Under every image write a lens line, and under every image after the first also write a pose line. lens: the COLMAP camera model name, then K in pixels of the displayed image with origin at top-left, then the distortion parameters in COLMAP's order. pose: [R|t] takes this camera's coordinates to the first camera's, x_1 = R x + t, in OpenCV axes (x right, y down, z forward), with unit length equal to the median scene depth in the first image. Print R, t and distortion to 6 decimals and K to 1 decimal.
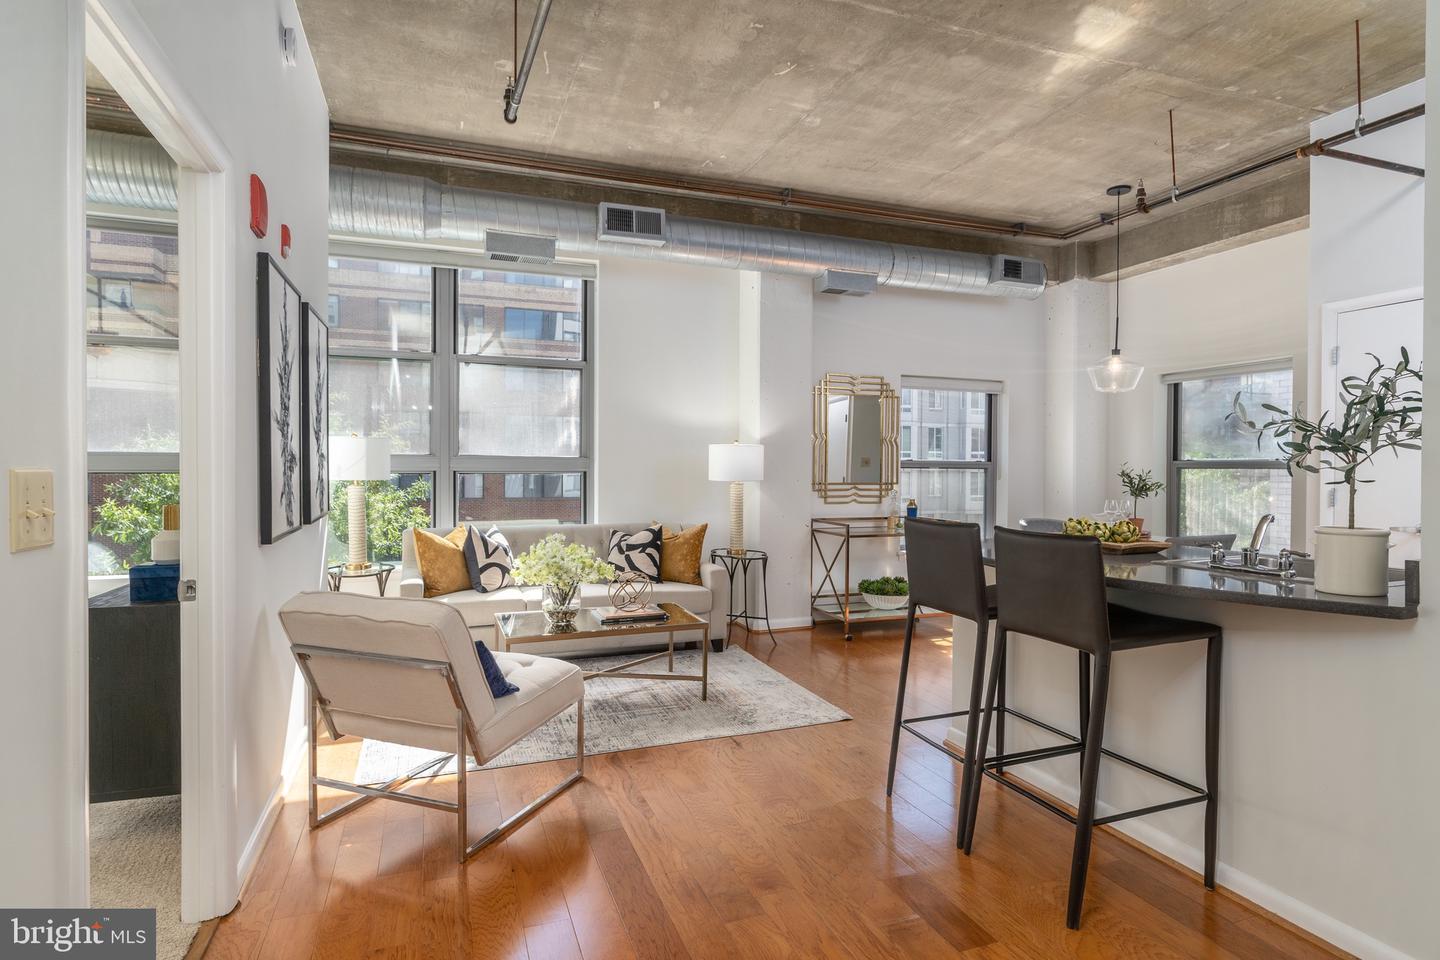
lens RADIAL K [[797.8, 0, 741.1], [0, 797.8, 472.5], [0, 0, 1]] dist [-0.002851, 0.000108]
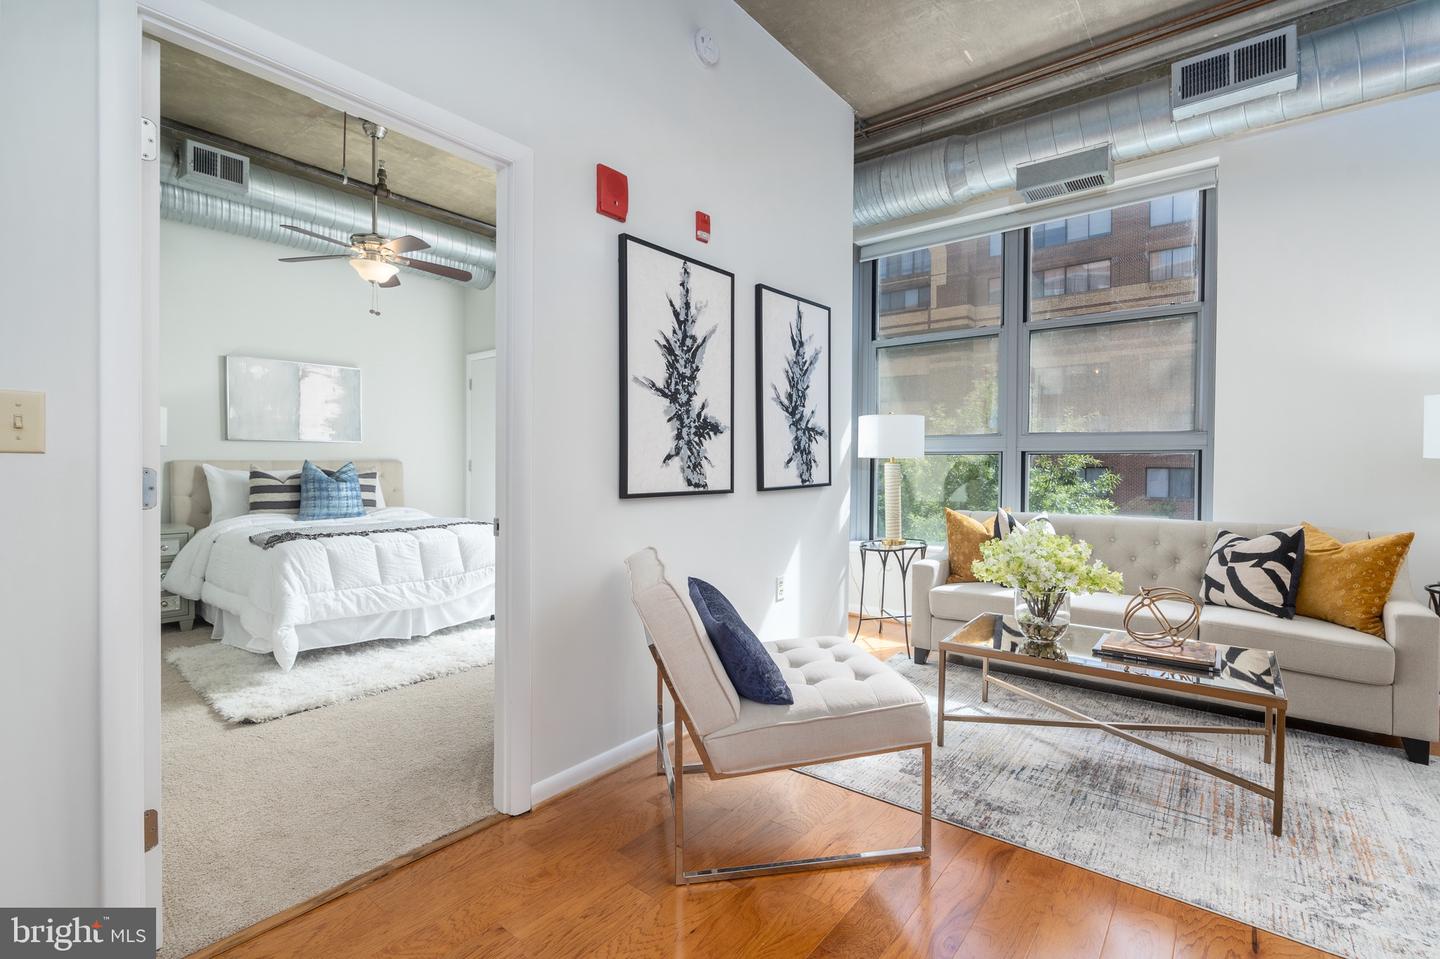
lens RADIAL K [[655.5, 0, 710.7], [0, 655.5, 475.4], [0, 0, 1]] dist [-0.003067, 0.000242]
pose [[0.482624, 0.009985, -0.875771, 0.129021], [-0.010928, 0.999926, 0.005379, 0.026143], [0.875759, 0.006974, 0.482697, 0.335737]]
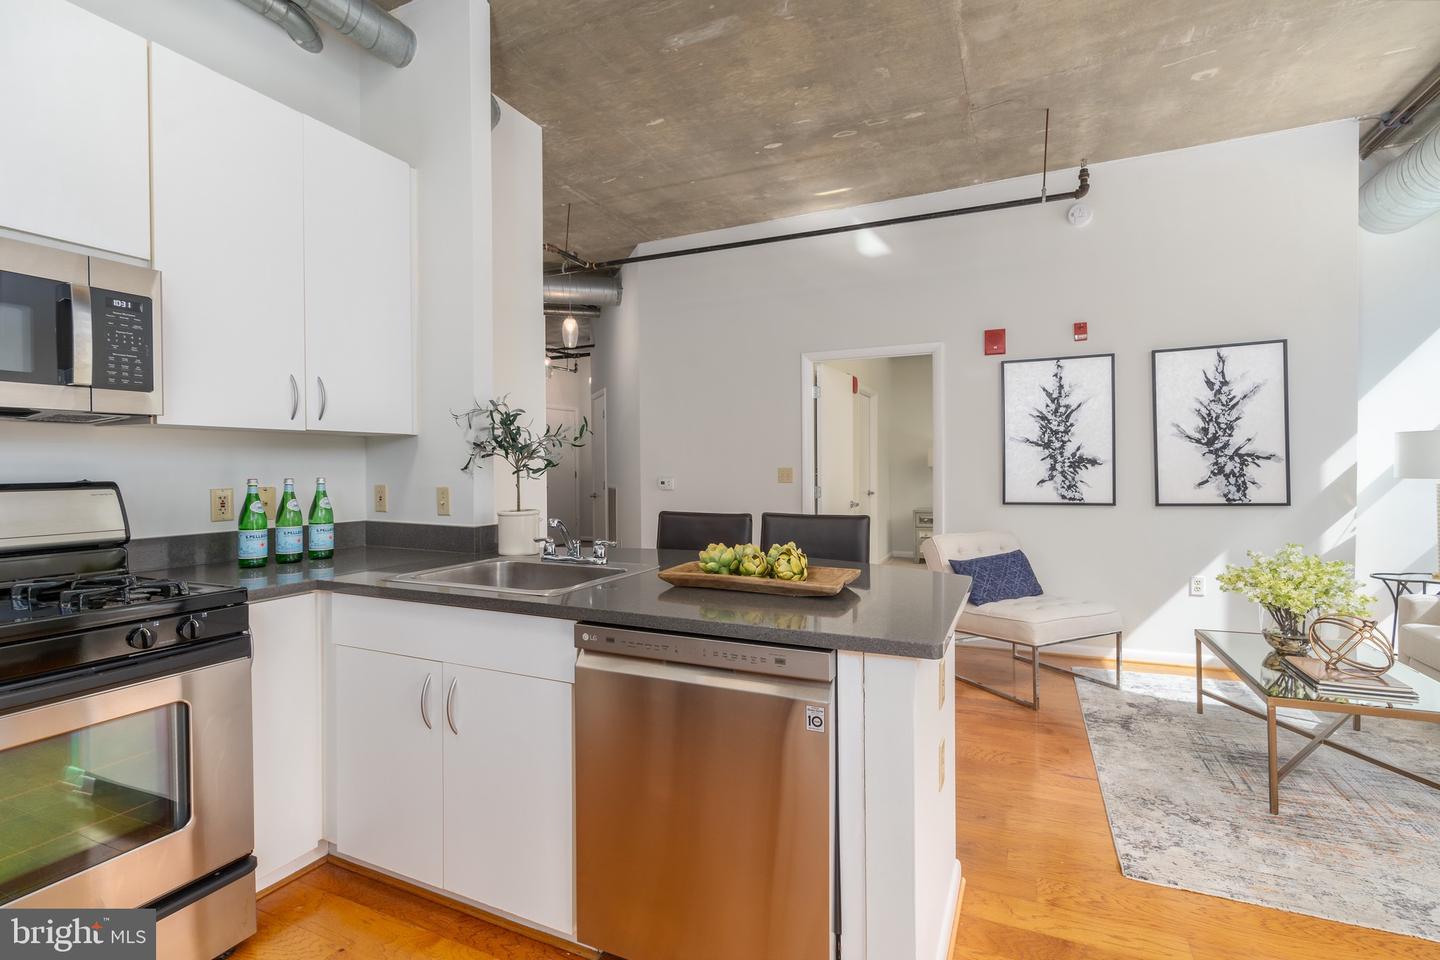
lens RADIAL K [[655.5, 0, 710.7], [0, 655.5, 475.9], [0, 0, 1]] dist [-0.003067, 0.000242]
pose [[-0.742824, 0.015212, -0.669314, 0.544748], [0.000339, 0.999750, 0.022346, -0.010087], [0.669487, 0.016373, -0.742643, 0.877006]]
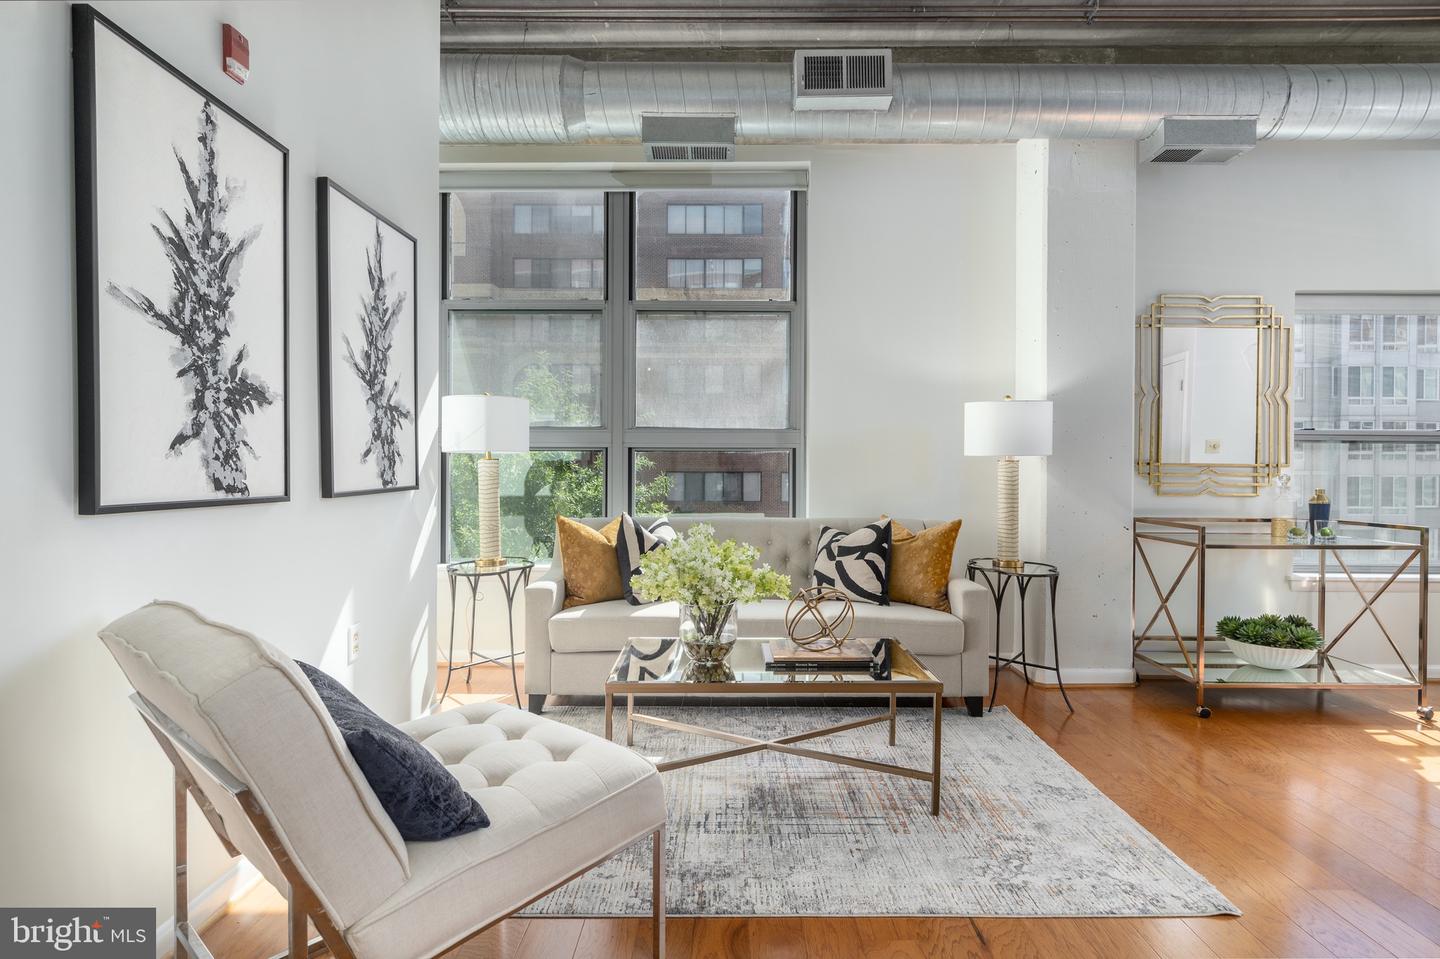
lens RADIAL K [[771.6, 0, 722.8], [0, 771.6, 480.8], [0, 0, 1]] dist [-0.002021, 0.000916]
pose [[0.925320, 0.000962, -0.379186, 0.018943], [-0.001486, 0.999998, -0.001088, 0.032980], [0.379184, 0.001570, 0.925320, 0.330901]]
